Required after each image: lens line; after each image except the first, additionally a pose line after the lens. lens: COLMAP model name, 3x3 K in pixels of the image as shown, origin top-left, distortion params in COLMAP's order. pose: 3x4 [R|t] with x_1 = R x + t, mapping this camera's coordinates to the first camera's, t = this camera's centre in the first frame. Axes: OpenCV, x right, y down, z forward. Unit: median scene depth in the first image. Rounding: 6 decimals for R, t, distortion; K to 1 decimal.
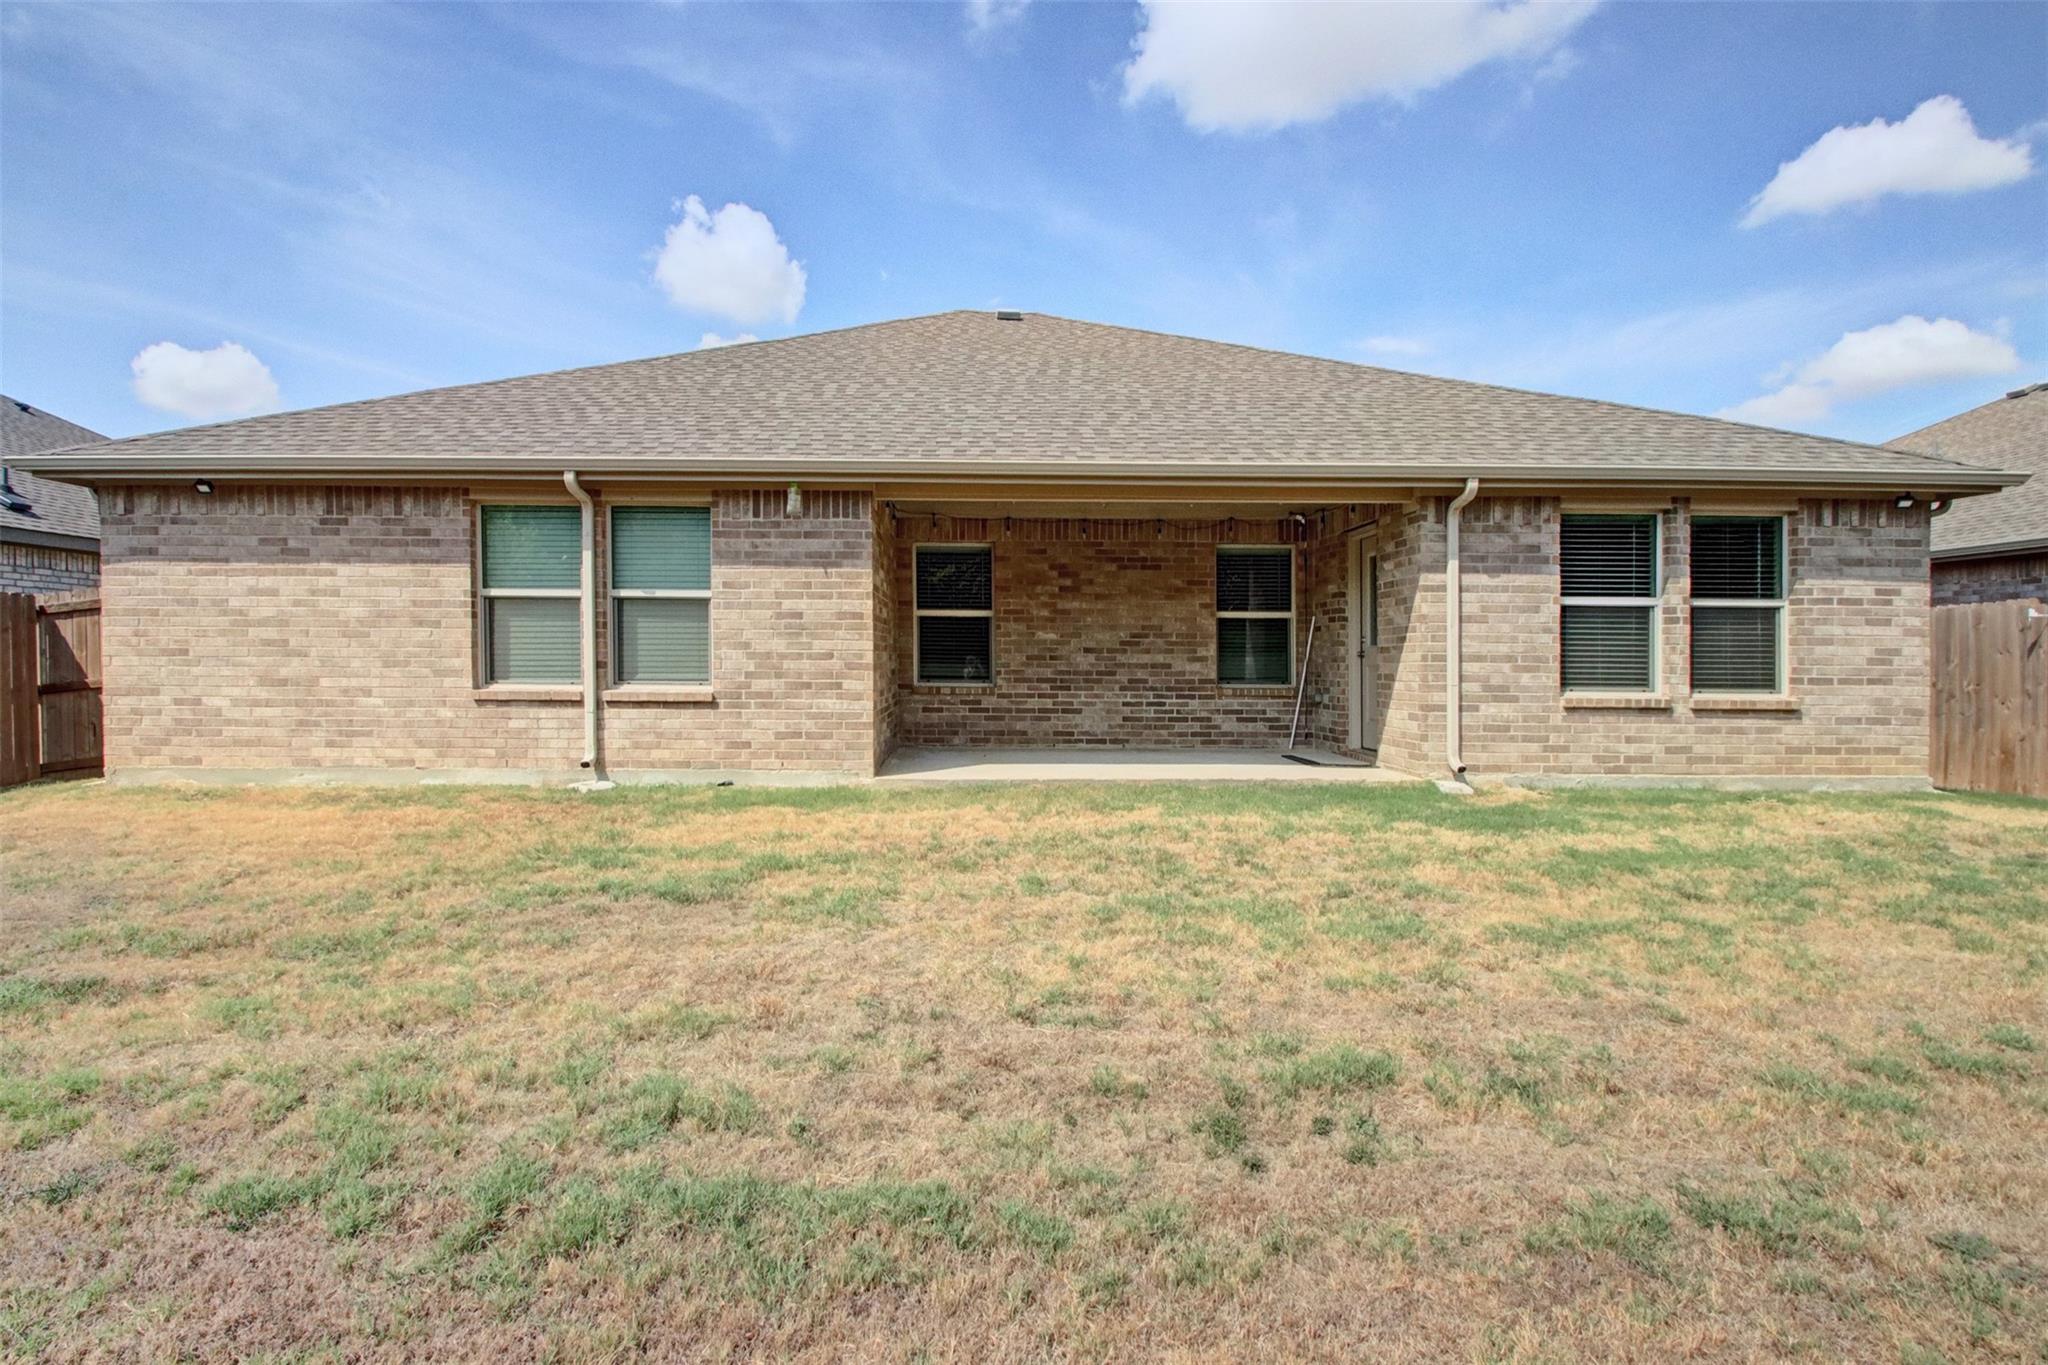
lens RADIAL K [[963.7, 0, 1029.8], [0, 963.7, 673.9], [0, 0, 1]] dist [0.027279, -0.024863]
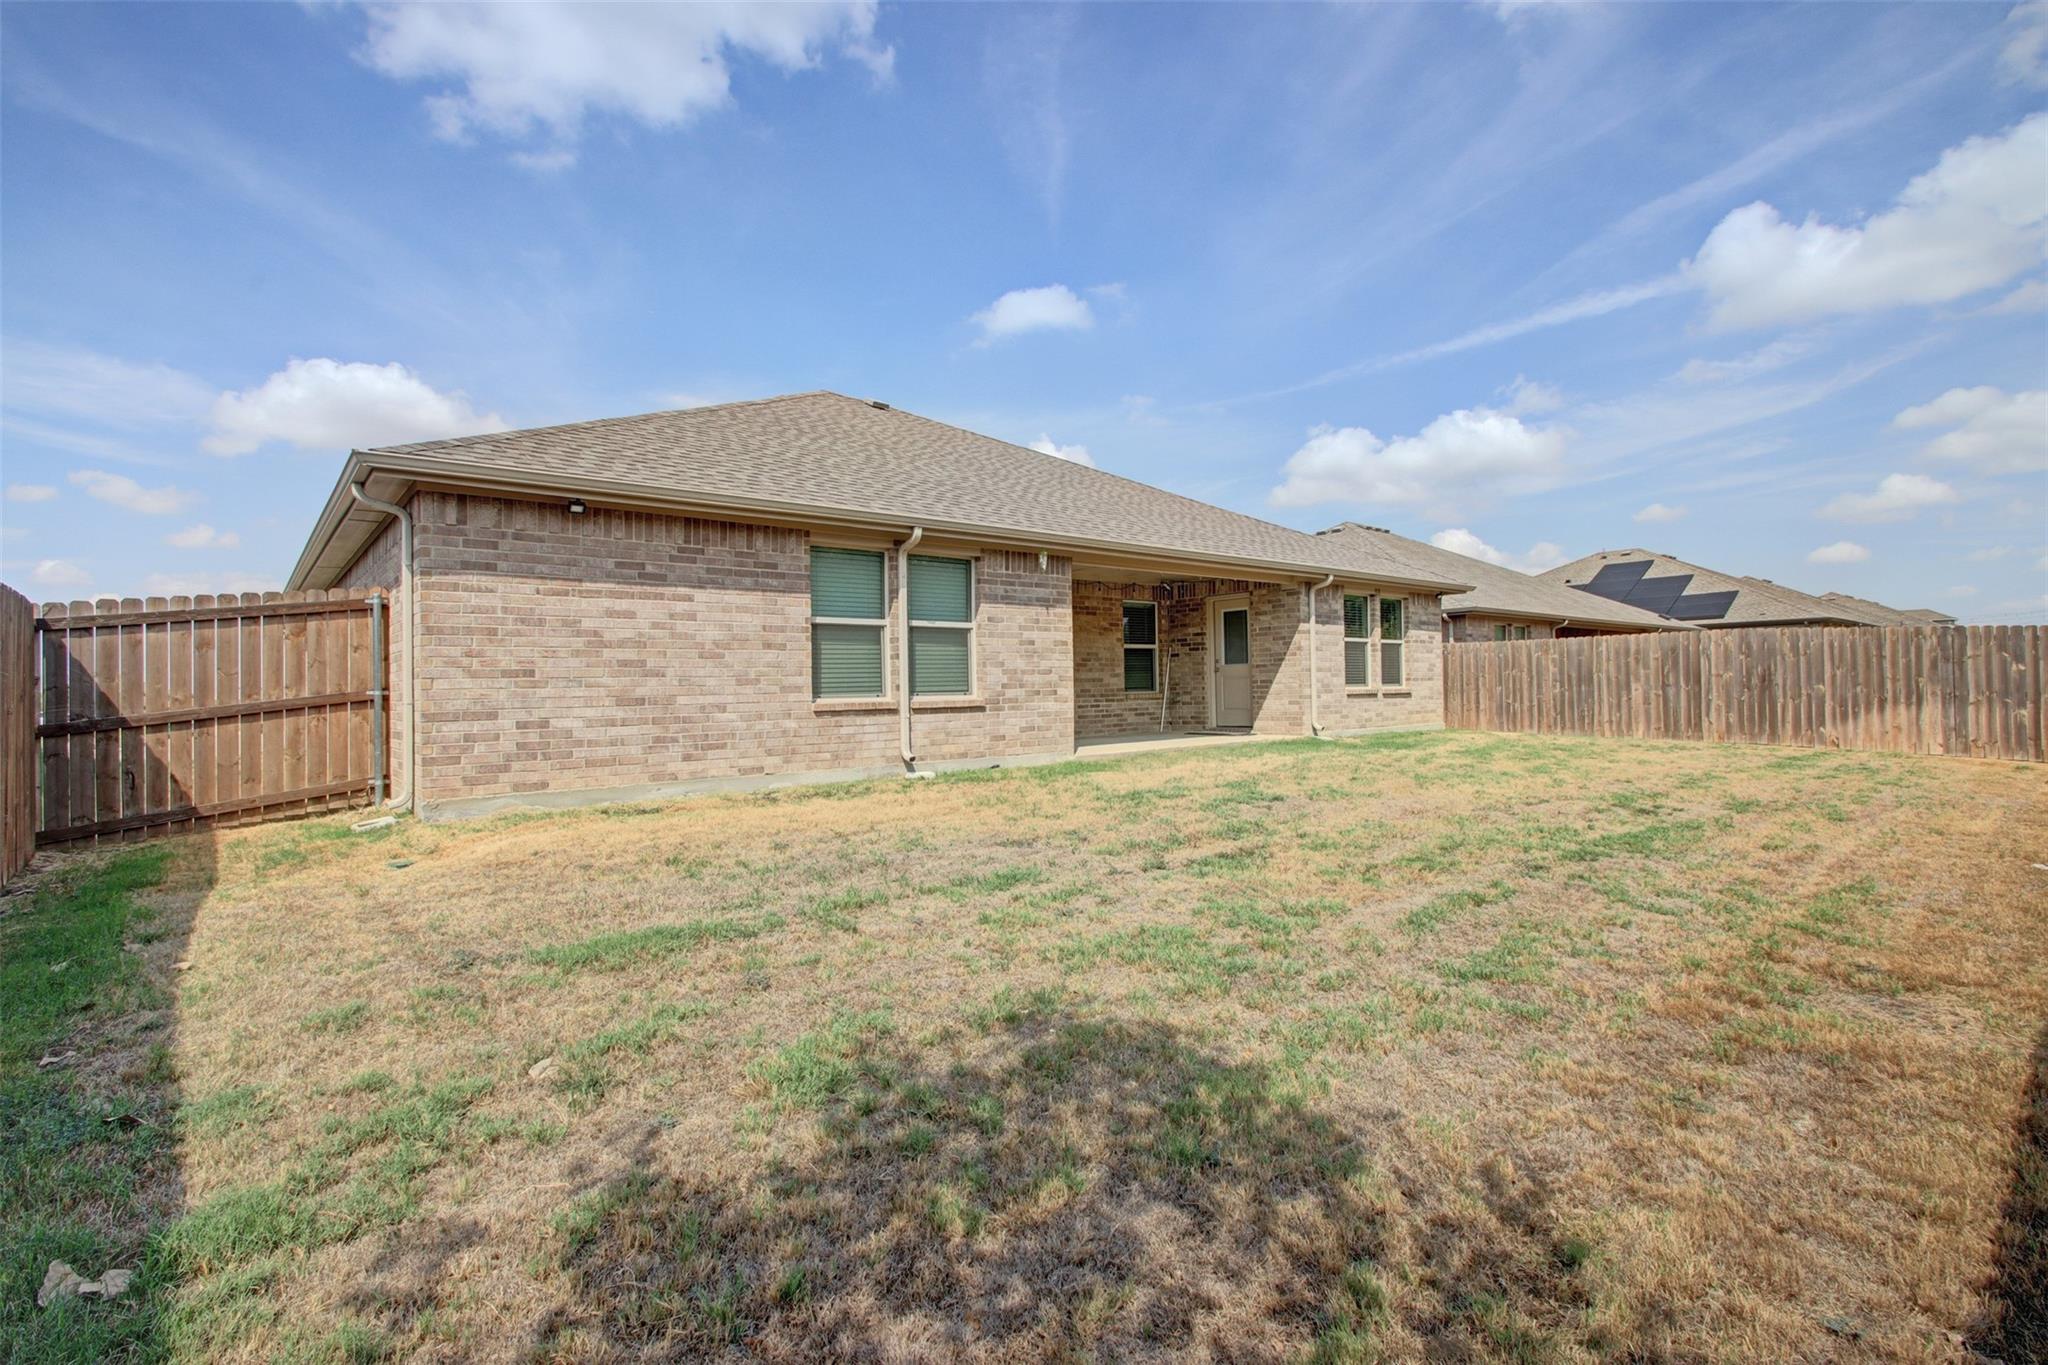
lens RADIAL K [[963.7, 0, 1029.8], [0, 963.7, 673.9], [0, 0, 1]] dist [0.027279, -0.024863]
pose [[0.763023, -0.009680, 0.646298, -1.124255], [0.032150, 0.999219, -0.022990, 0.016365], [-0.645571, 0.038320, 0.762739, -0.055094]]
